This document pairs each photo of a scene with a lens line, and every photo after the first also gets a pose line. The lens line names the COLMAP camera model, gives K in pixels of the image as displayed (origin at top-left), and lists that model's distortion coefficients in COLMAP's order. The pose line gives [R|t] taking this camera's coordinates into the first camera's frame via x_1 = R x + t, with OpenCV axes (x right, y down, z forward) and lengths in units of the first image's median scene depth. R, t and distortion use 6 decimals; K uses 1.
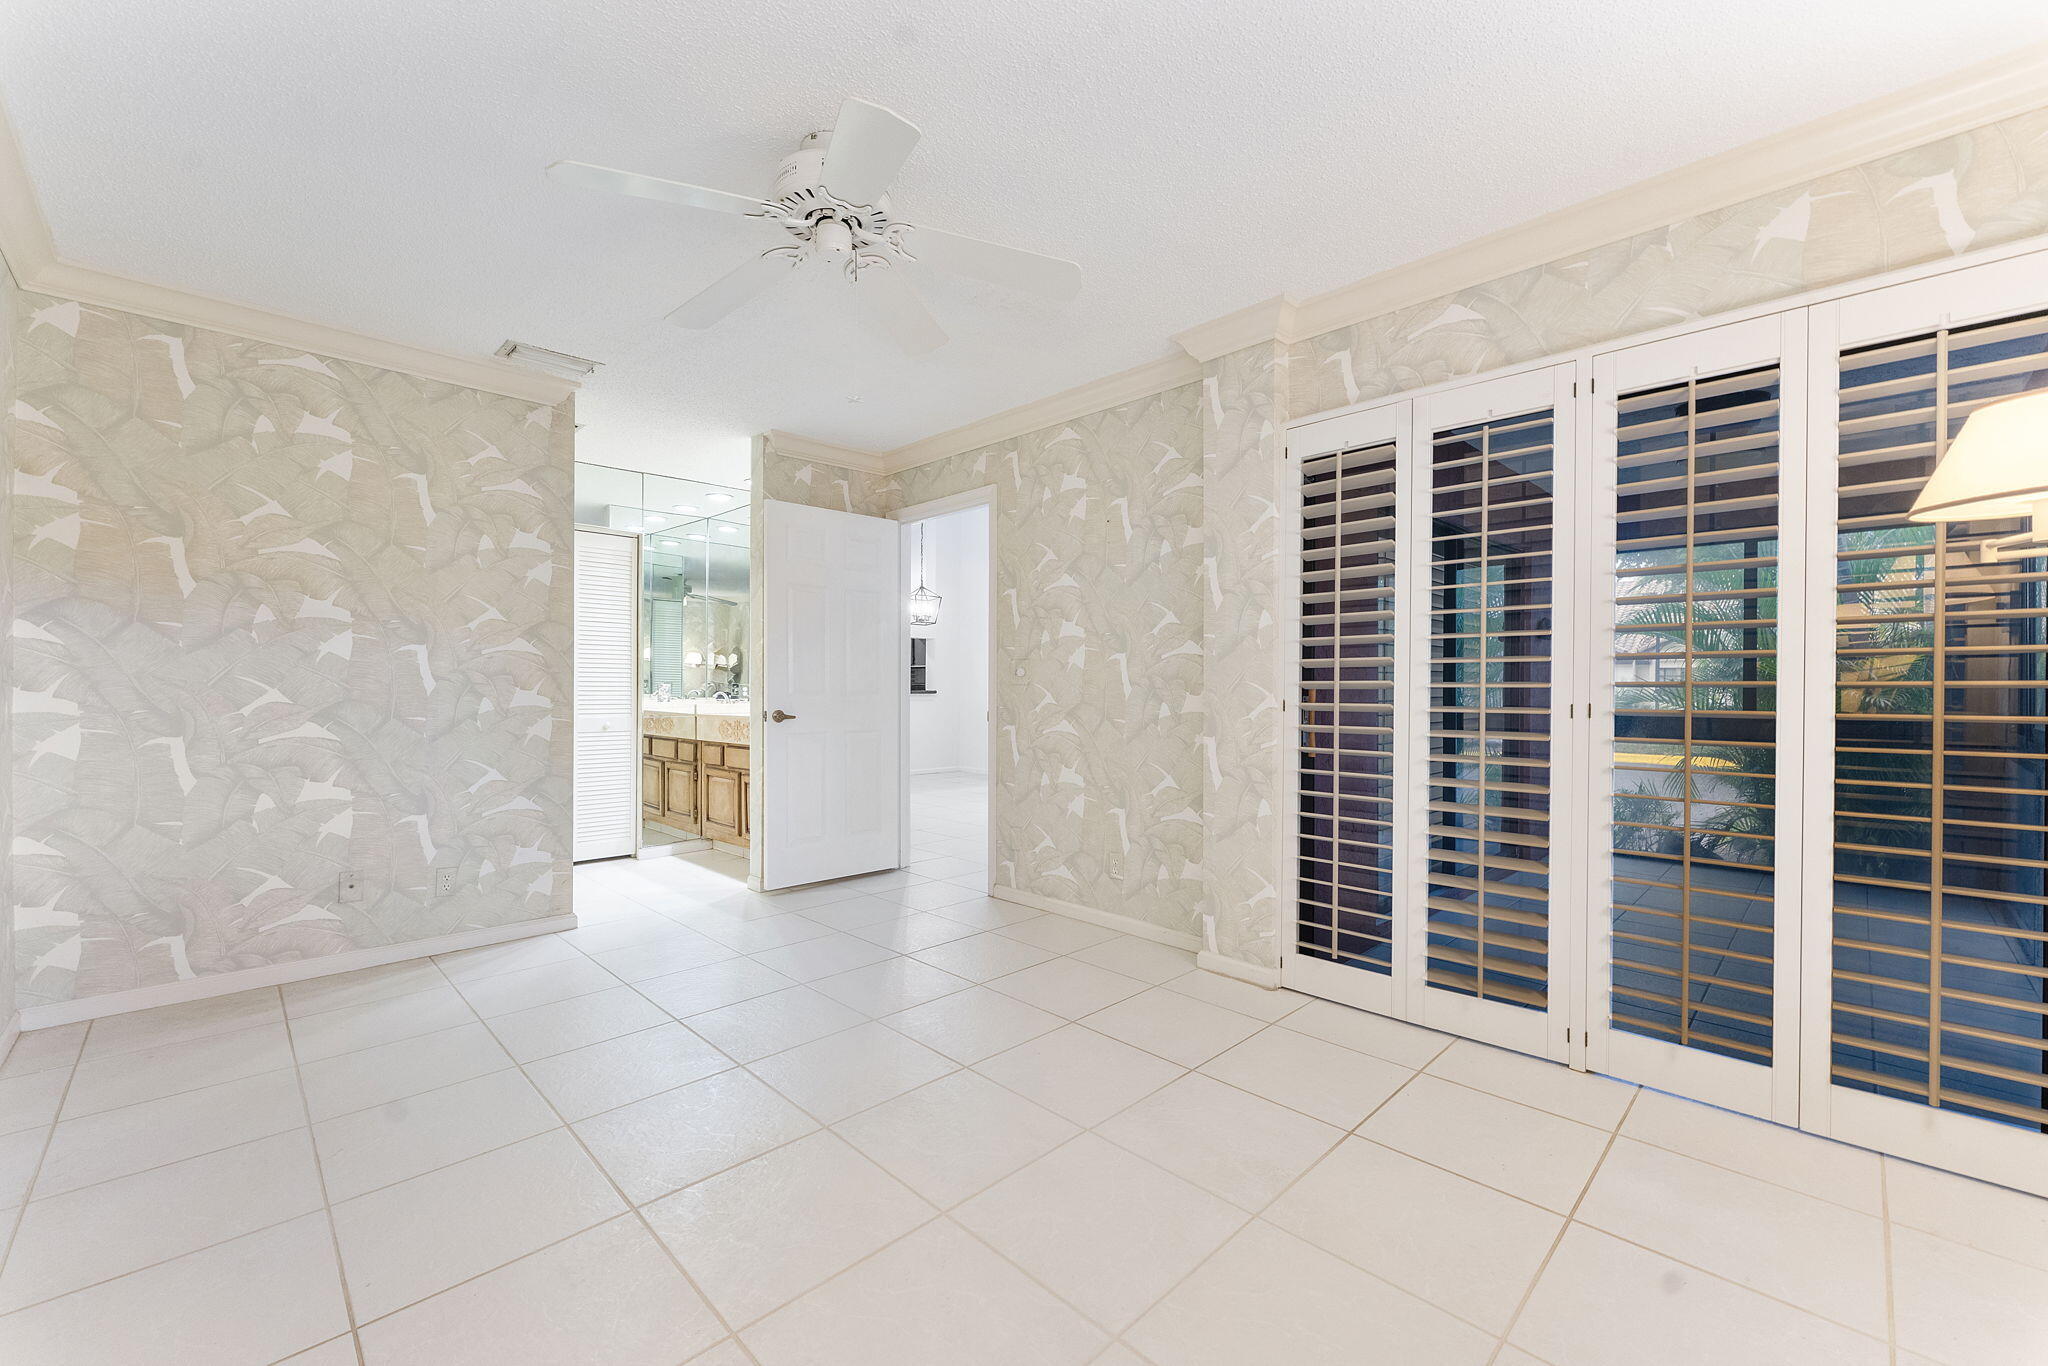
lens RADIAL K [[824.3, 0, 1018.0], [0, 824.3, 689.1], [0, 0, 1]] dist [0.001139, -0.000360]
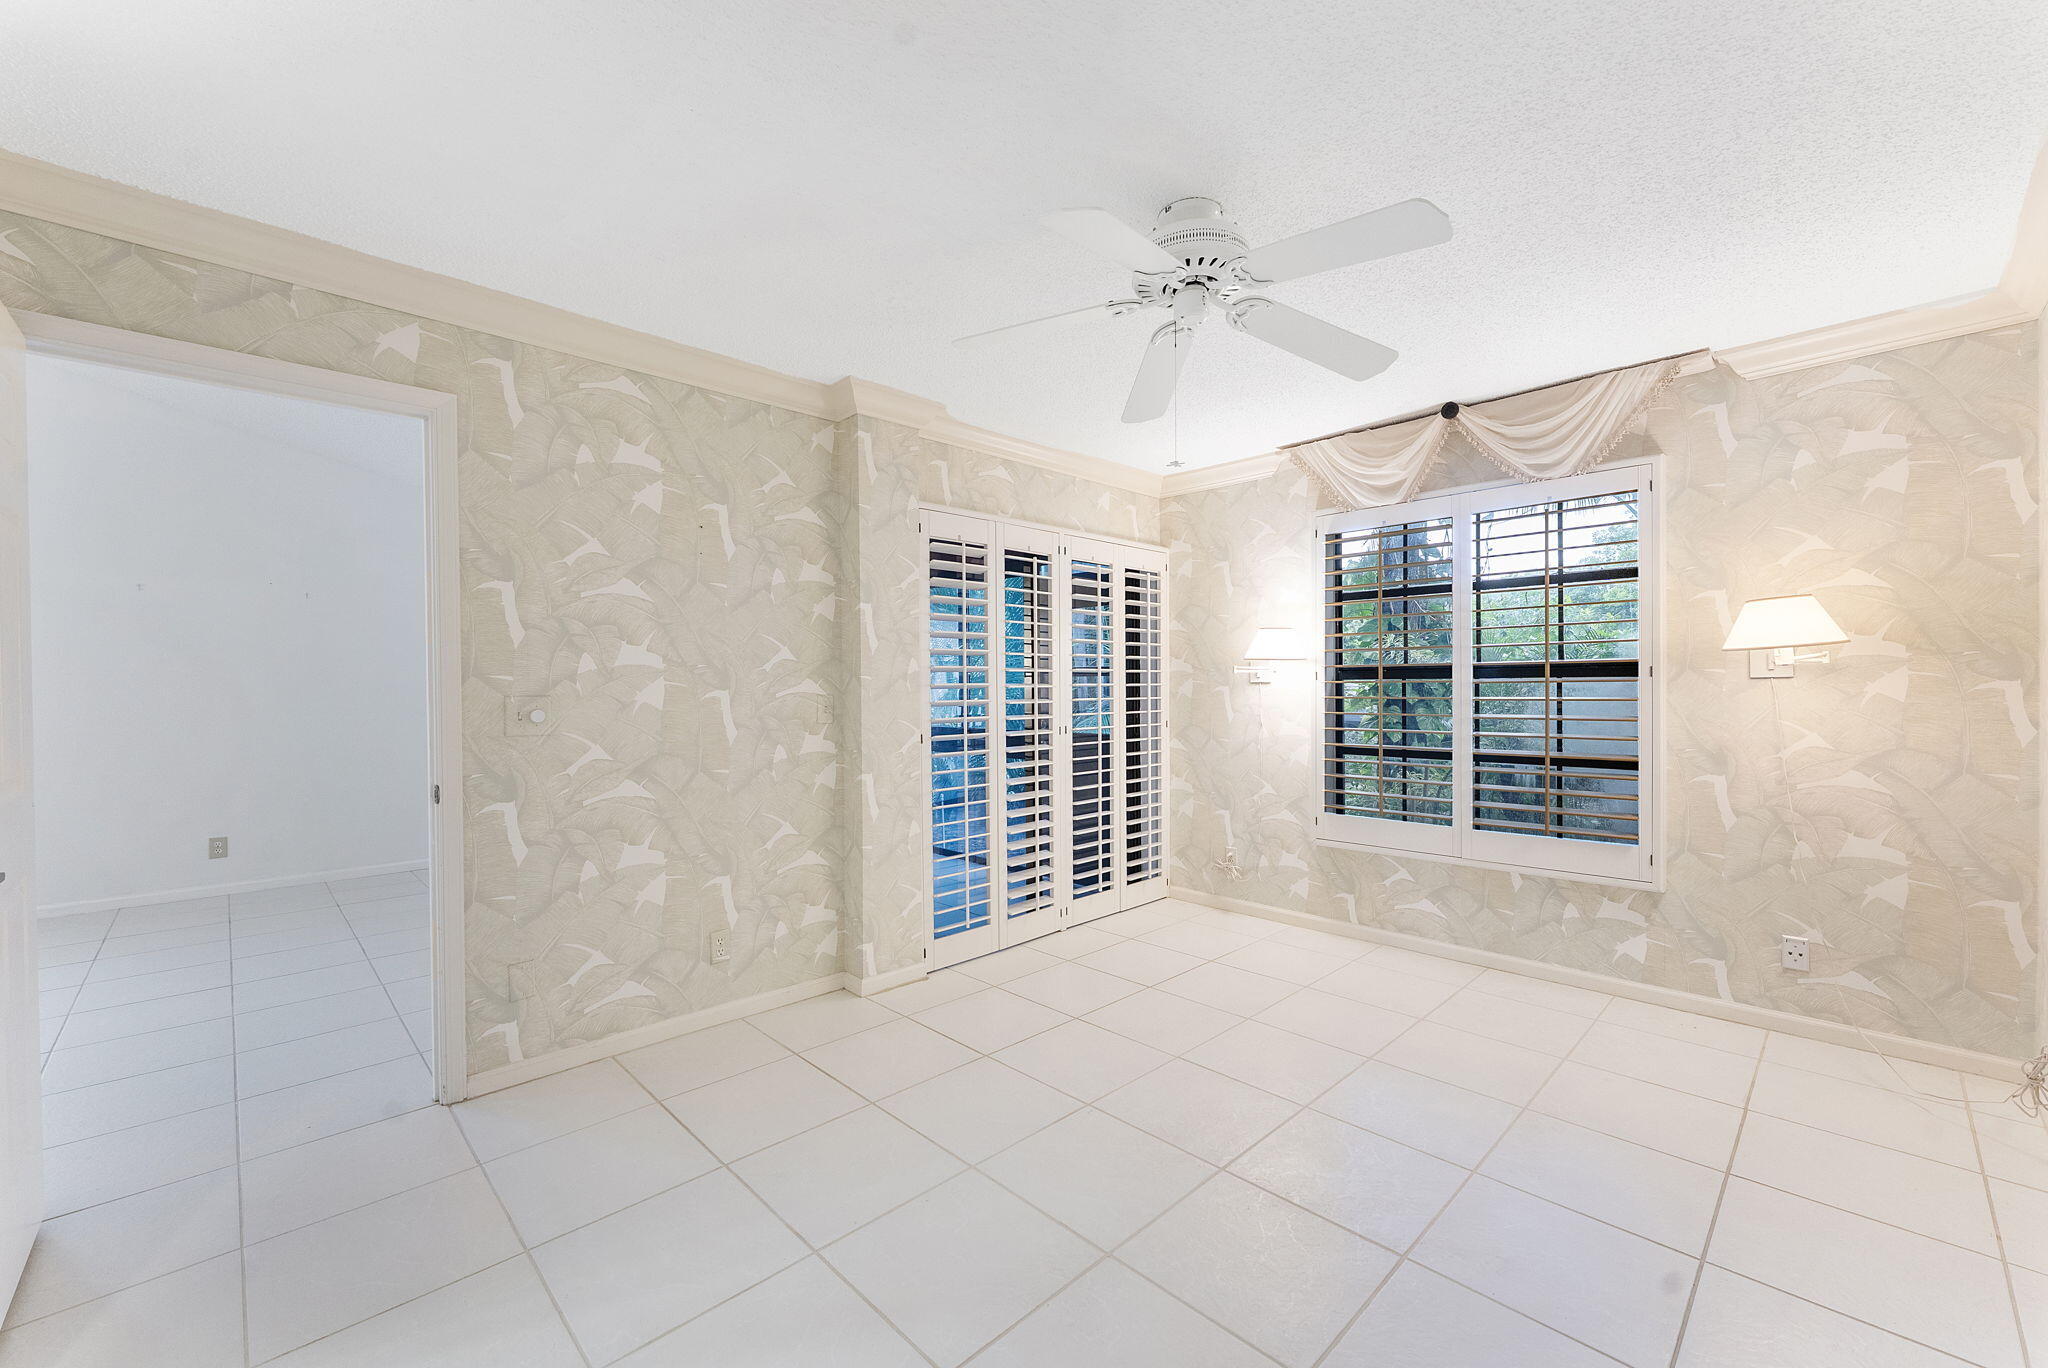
lens RADIAL K [[824.3, 0, 1018.0], [0, 824.3, 690.1], [0, 0, 1]] dist [0.001139, -0.000360]
pose [[0.002543, -0.006904, 0.999973, -0.713374], [0.007697, 0.999947, 0.006884, -0.047305], [-0.999967, 0.007680, 0.002596, 0.700453]]
